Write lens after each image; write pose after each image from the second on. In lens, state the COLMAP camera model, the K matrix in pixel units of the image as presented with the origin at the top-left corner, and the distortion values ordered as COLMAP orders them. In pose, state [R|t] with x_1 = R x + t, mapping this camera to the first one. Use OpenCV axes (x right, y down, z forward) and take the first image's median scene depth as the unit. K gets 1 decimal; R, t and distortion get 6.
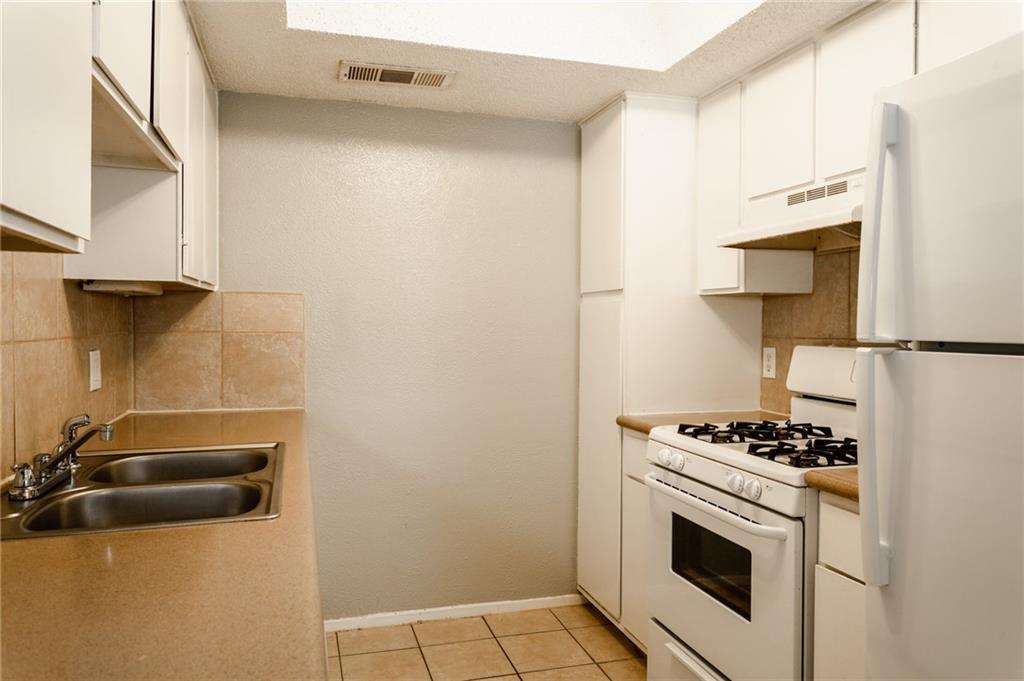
lens RADIAL K [[733.7, 0, 510.7], [0, 733.7, 345.2], [0, 0, 1]] dist [0.005183, 0.004691]
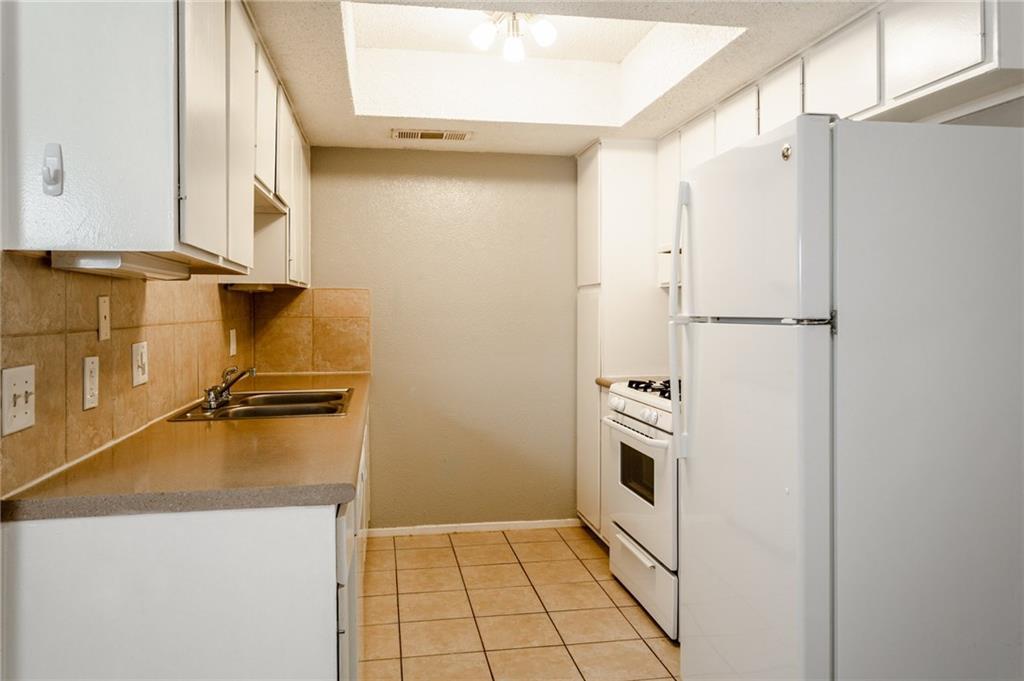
lens RADIAL K [[770.4, 0, 513.2], [0, 770.4, 330.2], [0, 0, 1]] dist [0.012954, 0.002757]
pose [[0.993681, -0.004543, -0.112147, 0.165219], [0.003957, 0.999977, -0.005451, 0.017631], [0.112169, 0.004973, 0.993677, -0.455794]]
